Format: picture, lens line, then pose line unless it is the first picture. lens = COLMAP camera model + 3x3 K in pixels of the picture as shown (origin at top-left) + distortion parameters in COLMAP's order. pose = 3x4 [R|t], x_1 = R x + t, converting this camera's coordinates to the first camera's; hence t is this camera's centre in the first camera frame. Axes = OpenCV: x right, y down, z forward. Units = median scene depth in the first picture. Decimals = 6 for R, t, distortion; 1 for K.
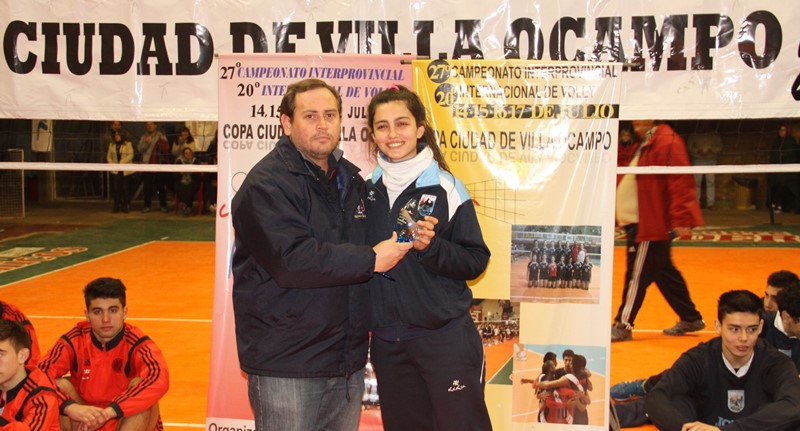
lens RADIAL K [[1033.3, 0, 401.0], [0, 1033.3, 242.2], [0, 0, 1]] dist [-0.066592, 0.459868]
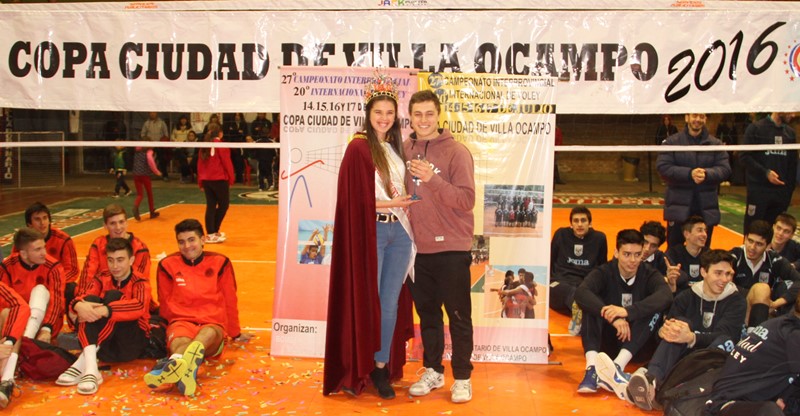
lens RADIAL K [[878.8, 0, 417.1], [0, 878.8, 236.2], [0, 0, 1]] dist [-0.157350, 0.161959]
pose [[0.996511, -0.004324, 0.083355, -0.083203], [0.001840, 0.999553, 0.029854, 0.017119], [-0.083446, -0.029596, 0.996073, -0.219125]]
